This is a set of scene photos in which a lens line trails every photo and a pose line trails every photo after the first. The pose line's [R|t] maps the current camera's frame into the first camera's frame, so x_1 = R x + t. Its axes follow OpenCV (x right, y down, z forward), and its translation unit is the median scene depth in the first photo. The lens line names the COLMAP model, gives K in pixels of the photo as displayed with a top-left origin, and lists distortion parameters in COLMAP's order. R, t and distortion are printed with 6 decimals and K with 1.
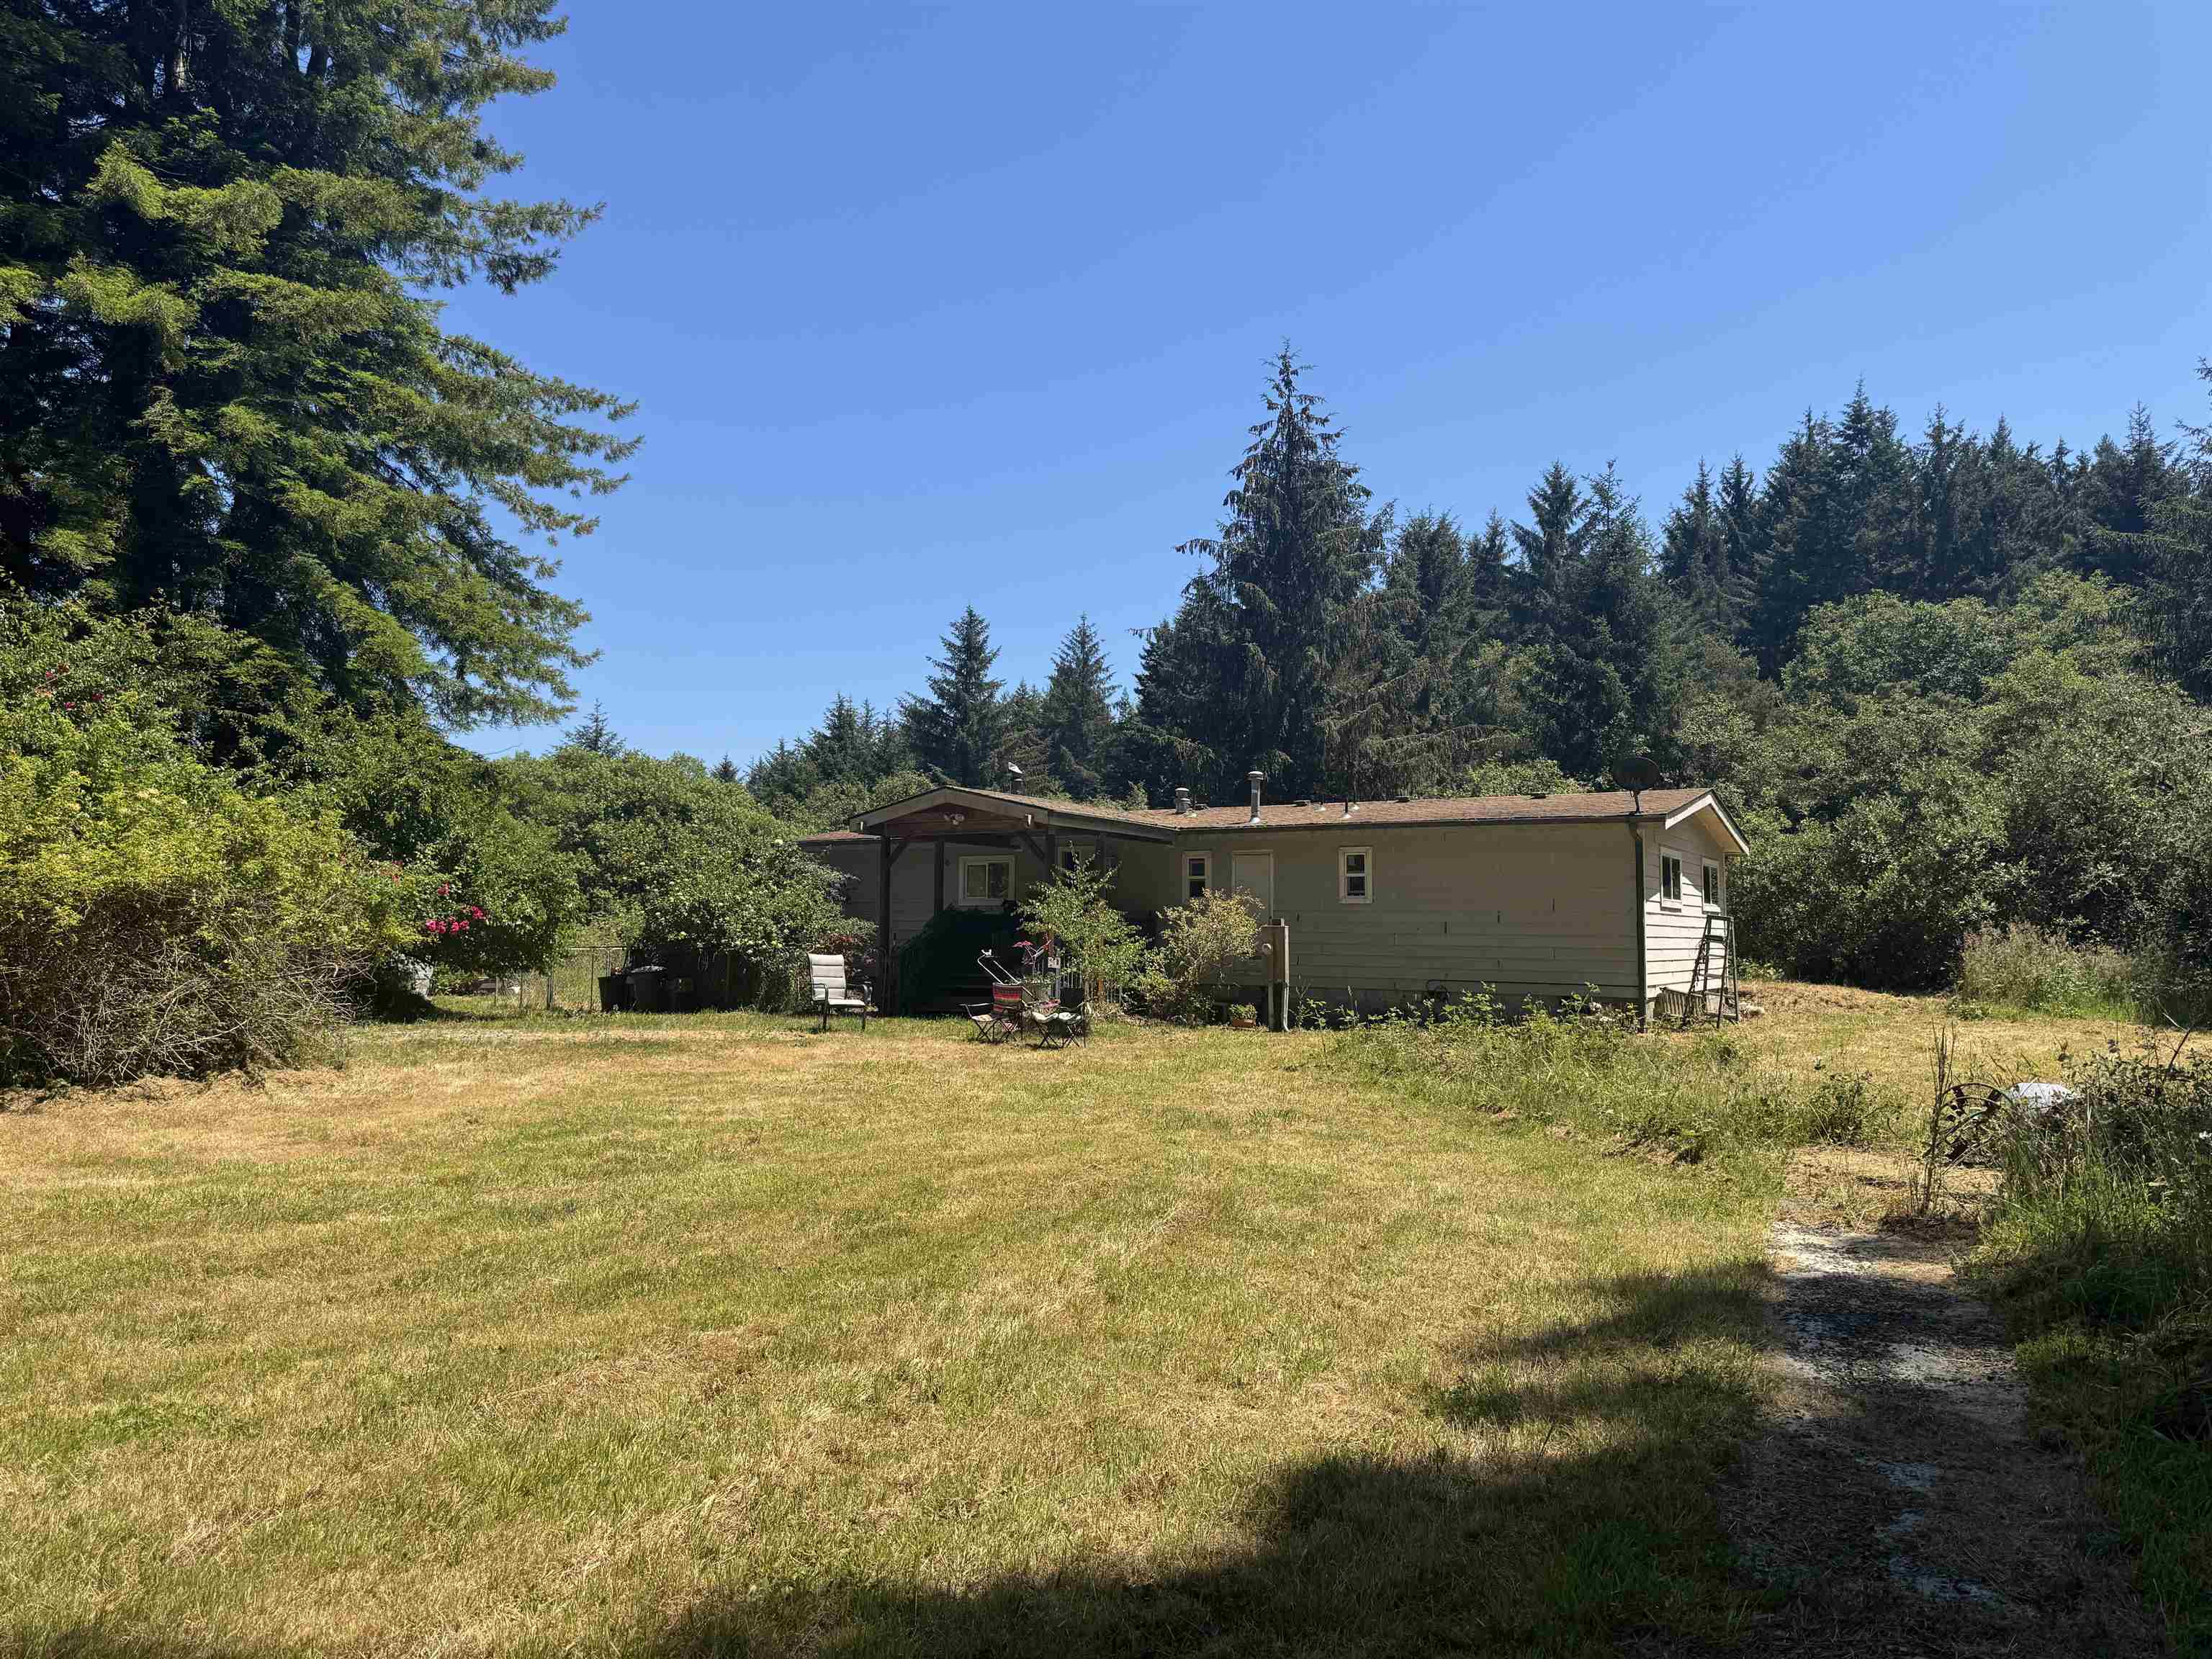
lens RADIAL K [[1568.6, 0, 1086.0], [0, 1568.6, 830.1], [0, 0, 1]] dist [0.044311, -0.036715]
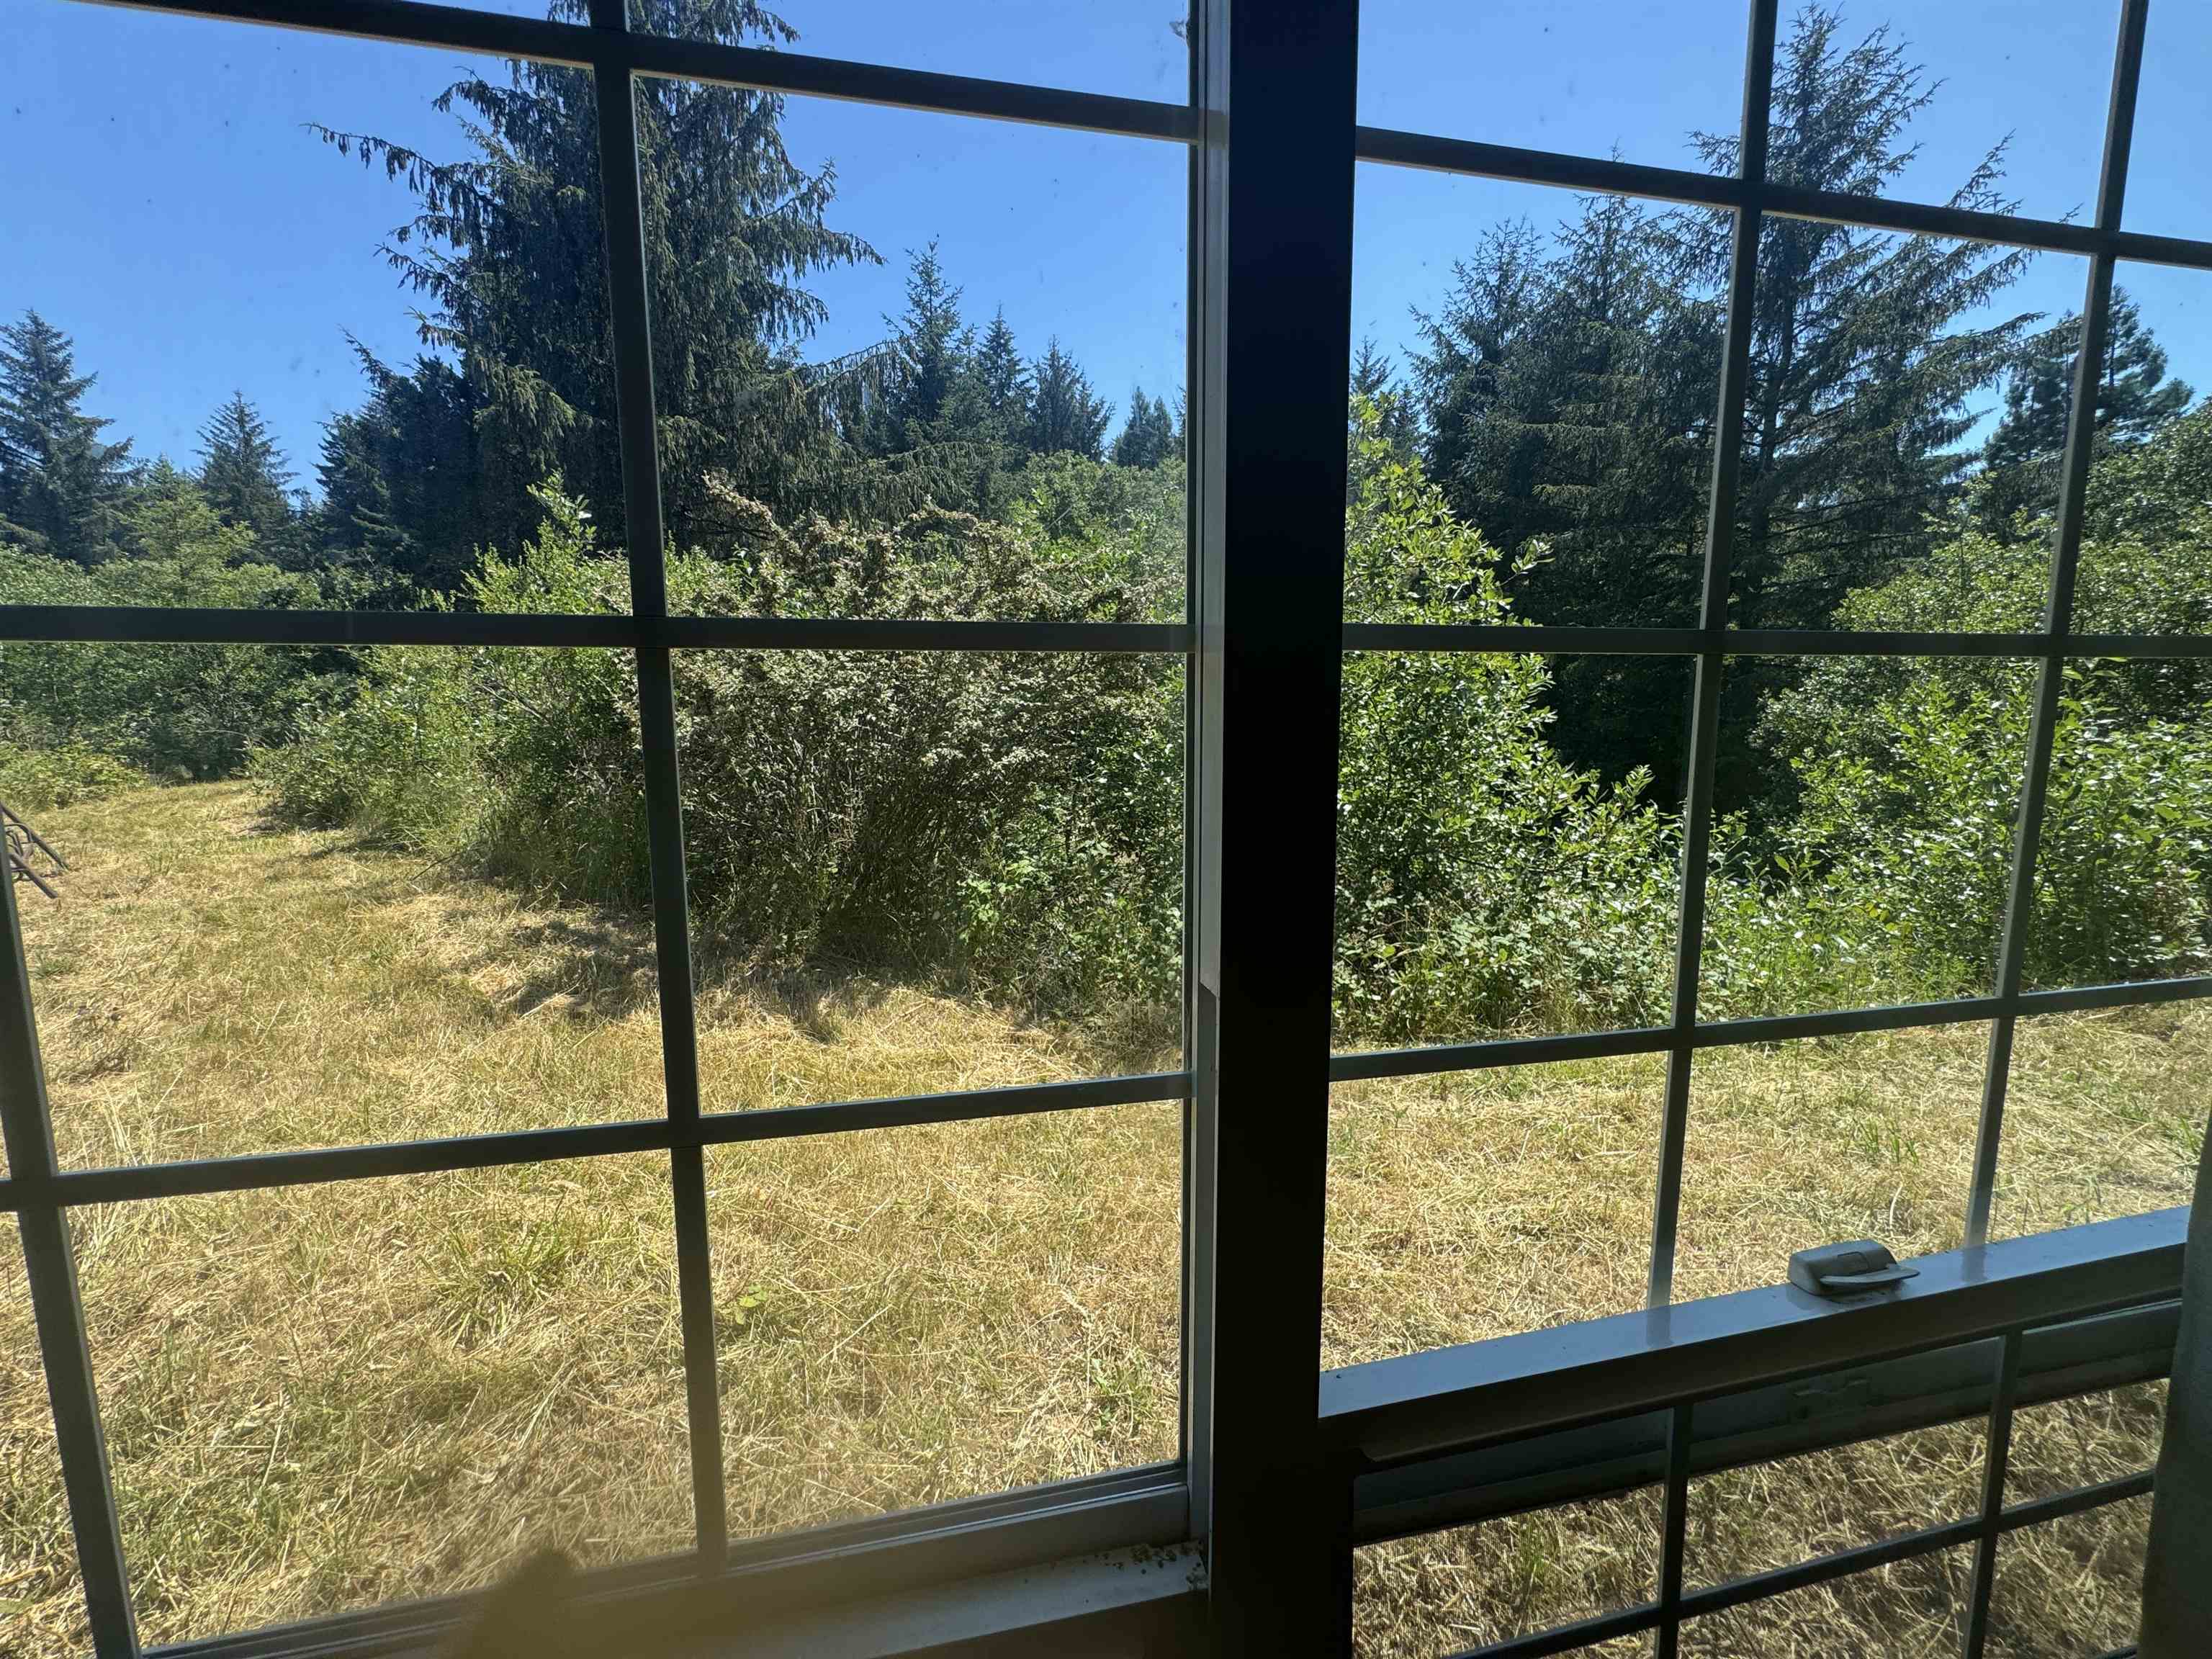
lens RADIAL K [[884.4, 0, 1095.8], [0, 884.4, 832.4], [0, 0, 1]] dist [-0.002202, -0.000206]
pose [[0.740326, -0.097056, 0.665204, 0.001997], [-0.038163, 0.981859, 0.185730, 0.010949], [-0.671164, -0.162887, 0.723193, 0.231662]]
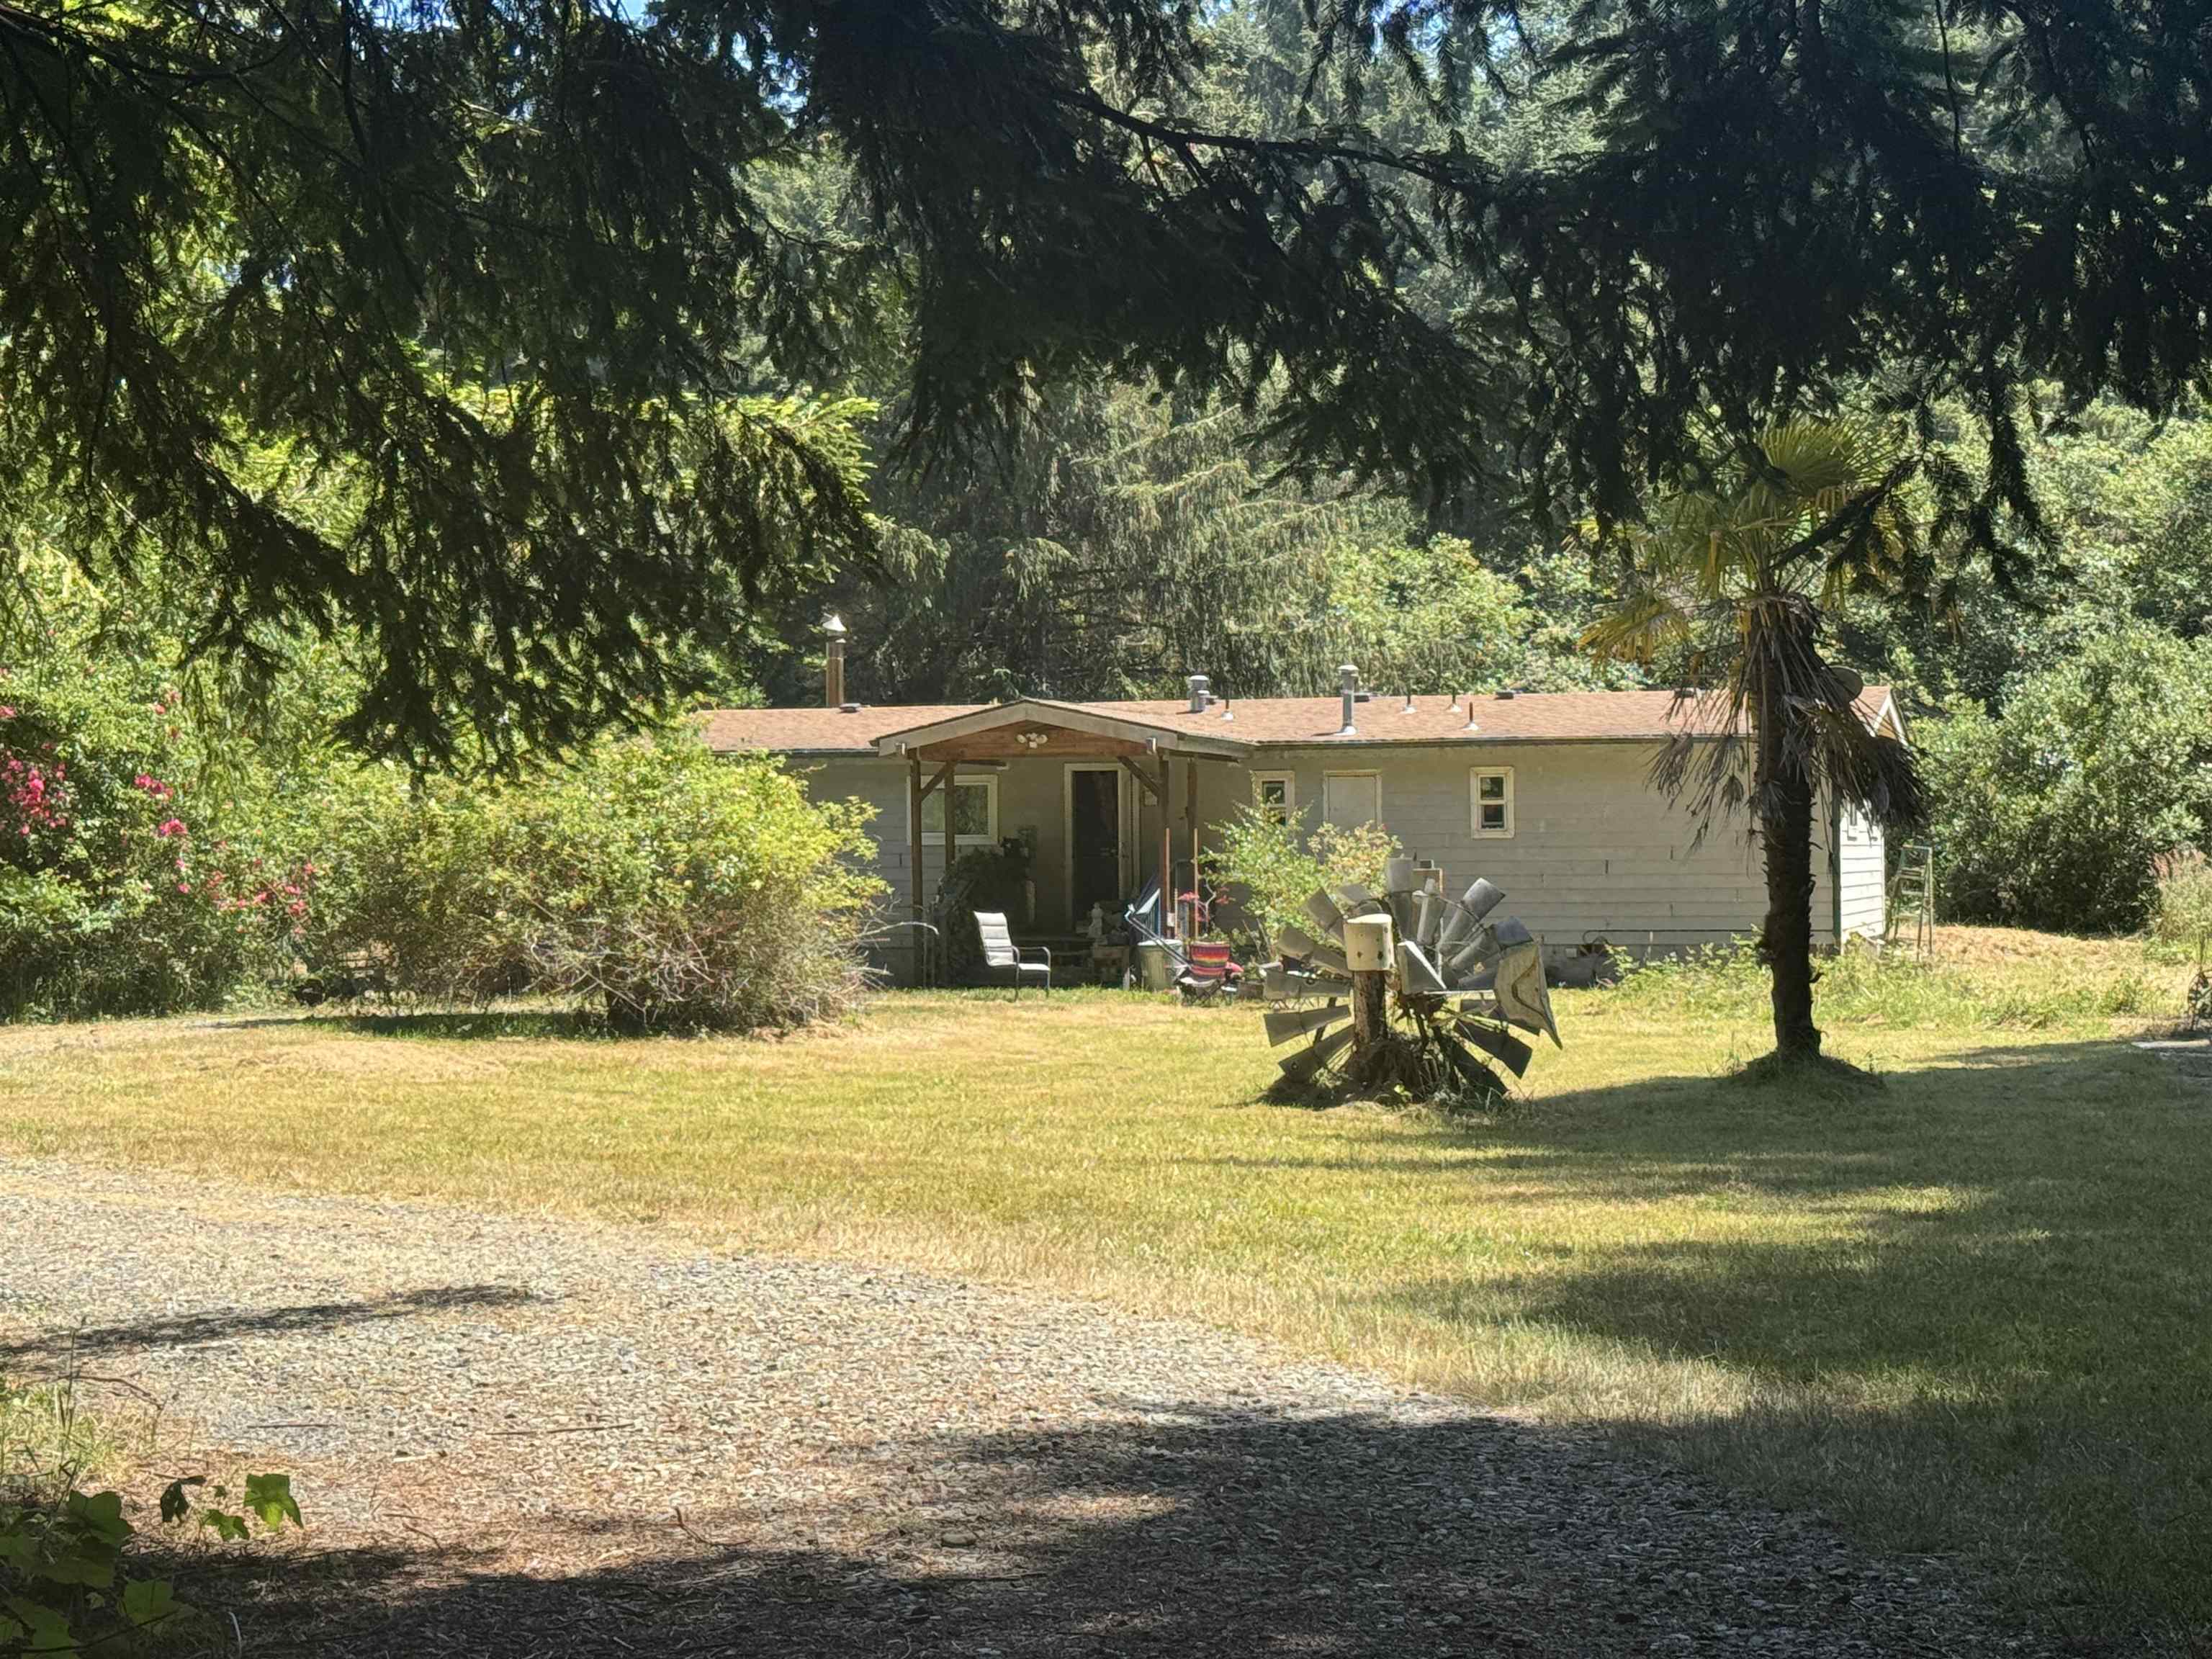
lens RADIAL K [[4309.5, 0, 1111.4], [0, 4309.5, 828.1], [0, 0, 1]] dist [0.270375, 0.000000]
pose [[0.959557, -0.014753, 0.281126, -0.536563], [-0.002441, 0.998152, 0.060713, -0.077439], [-0.281502, -0.058944, 0.957748, -0.897740]]
